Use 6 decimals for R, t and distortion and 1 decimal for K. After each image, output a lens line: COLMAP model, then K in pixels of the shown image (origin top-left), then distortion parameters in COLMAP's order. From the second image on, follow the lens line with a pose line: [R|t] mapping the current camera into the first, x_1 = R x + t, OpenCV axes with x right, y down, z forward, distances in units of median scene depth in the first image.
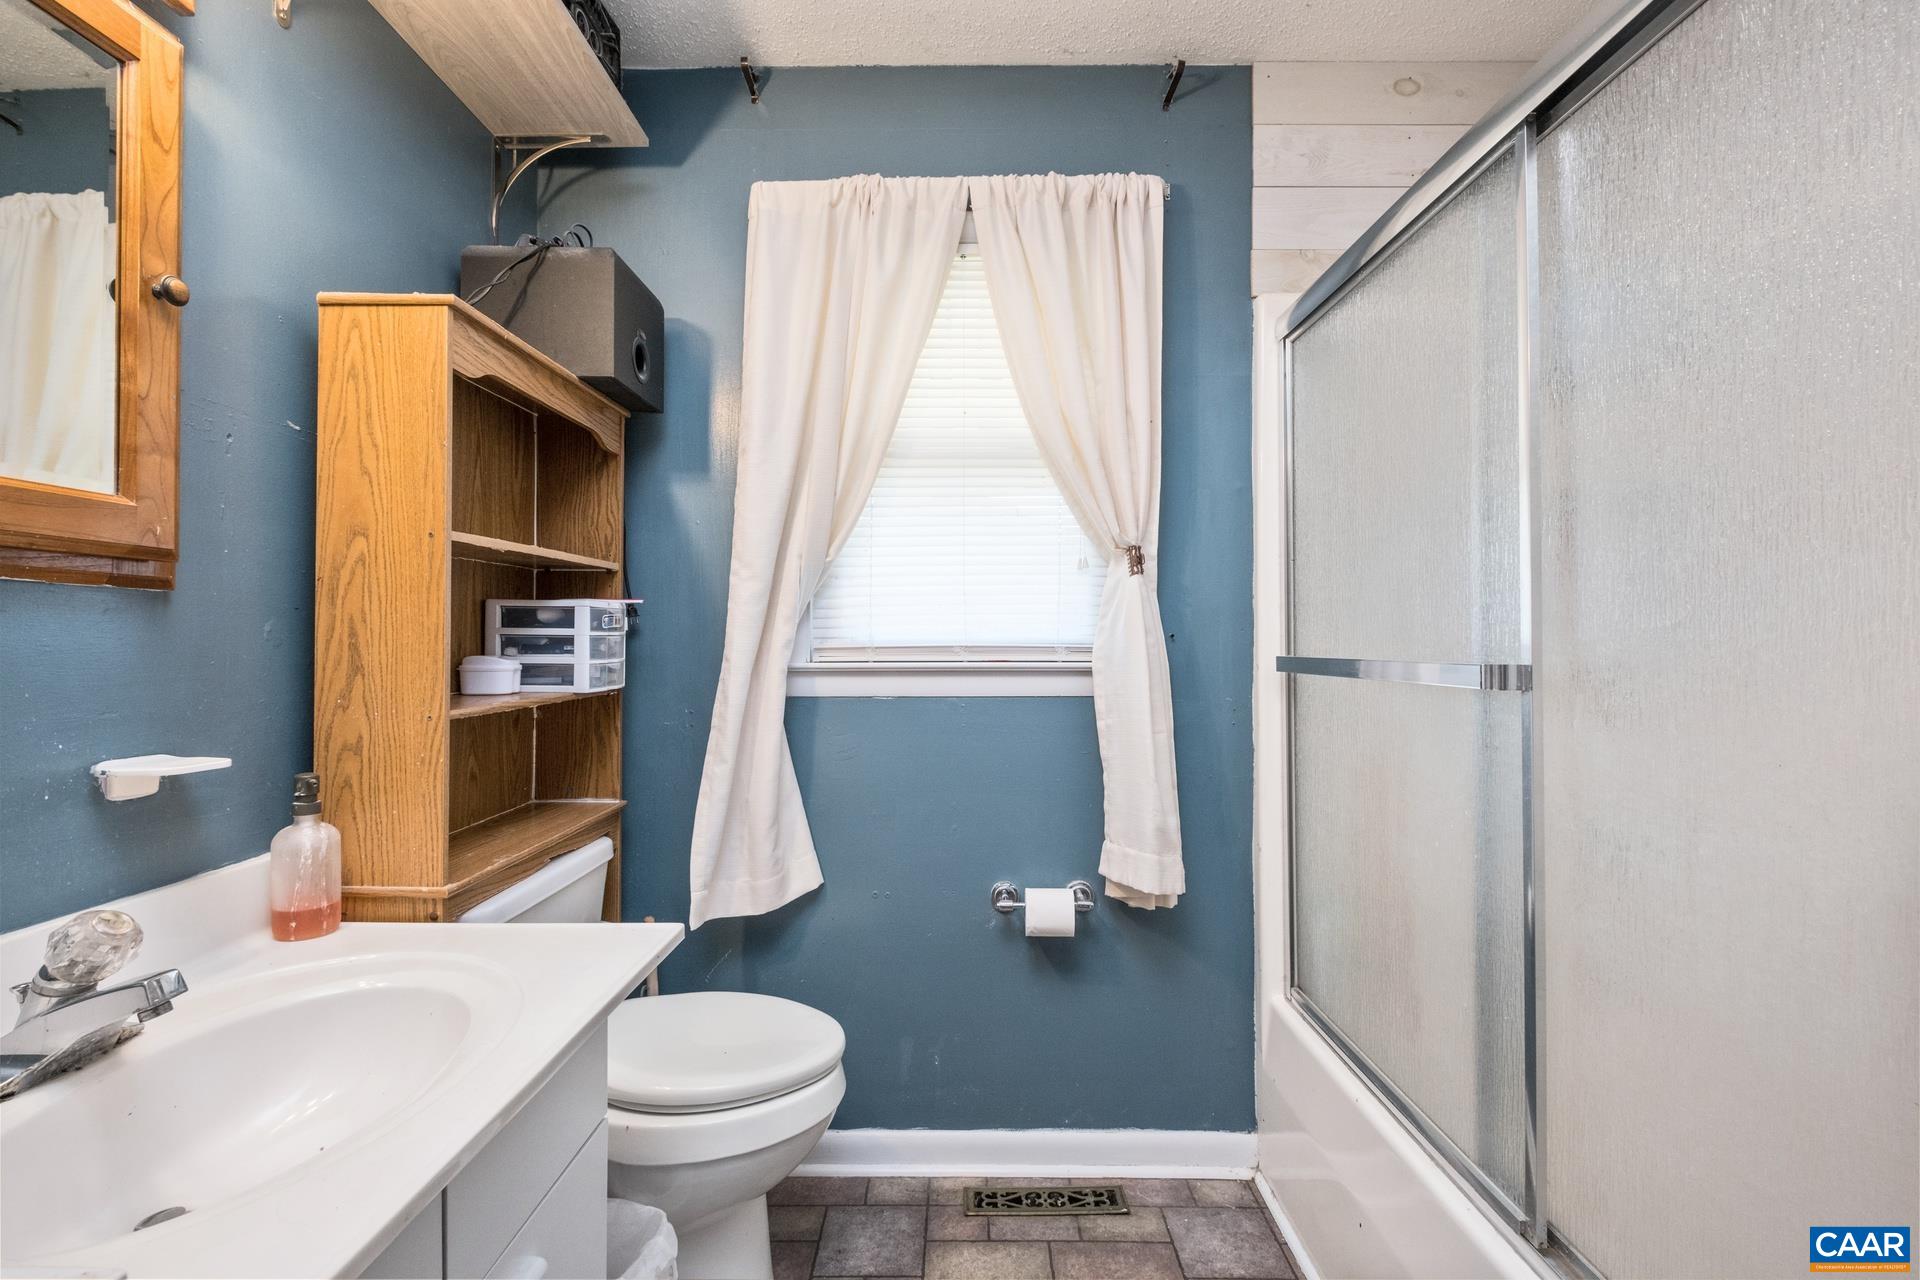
lens RADIAL K [[845.8, 0, 958.2], [0, 845.8, 633.7], [0, 0, 1]] dist [0.007191, -0.005798]
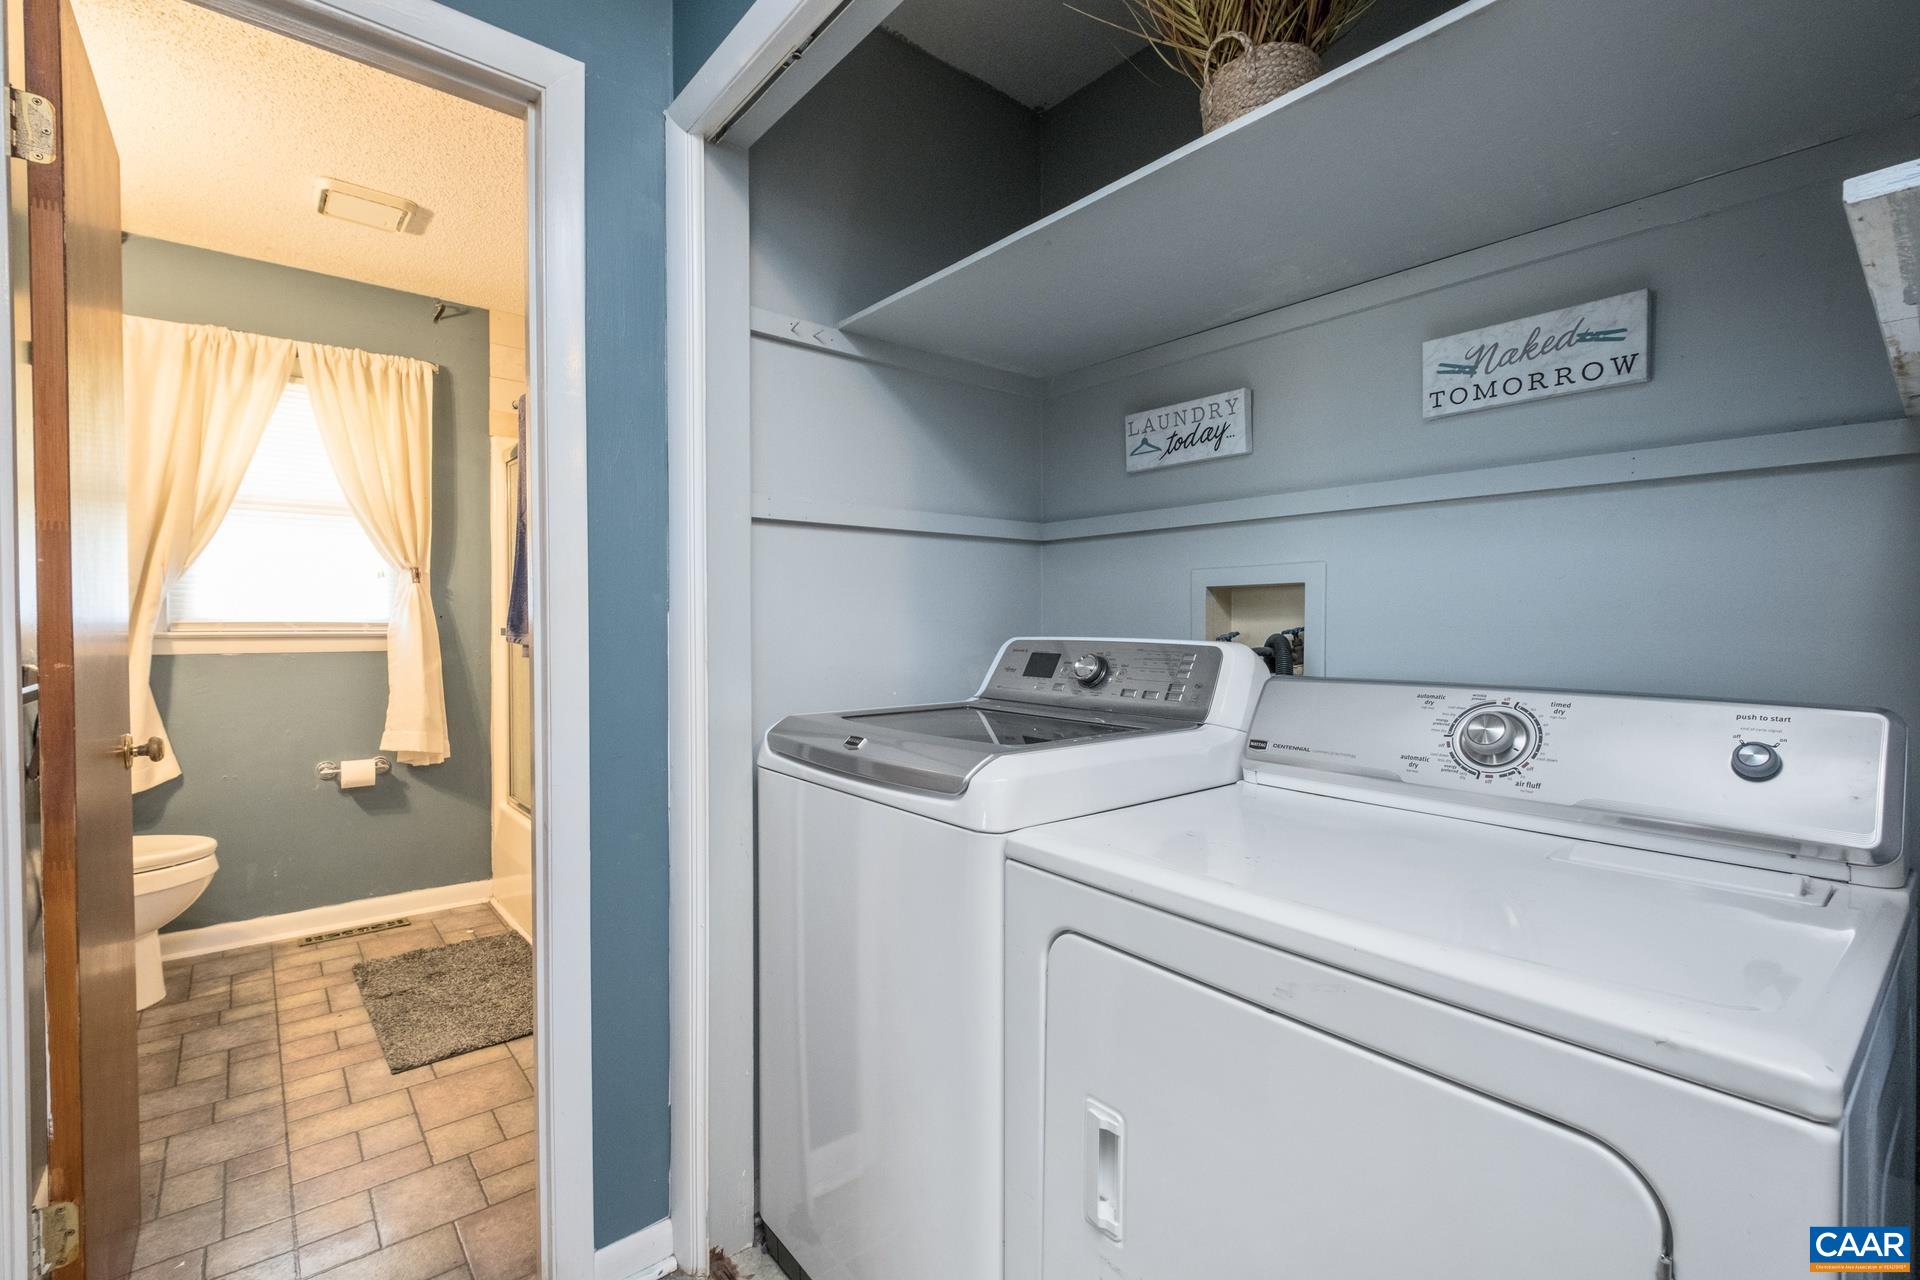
lens RADIAL K [[845.8, 0, 958.2], [0, 845.8, 633.7], [0, 0, 1]] dist [0.007191, -0.005798]
pose [[0.764967, -0.006654, 0.644036, -0.069950], [-0.007989, 0.999772, 0.019819, -0.006739], [-0.644020, -0.020306, 0.764739, -1.127860]]
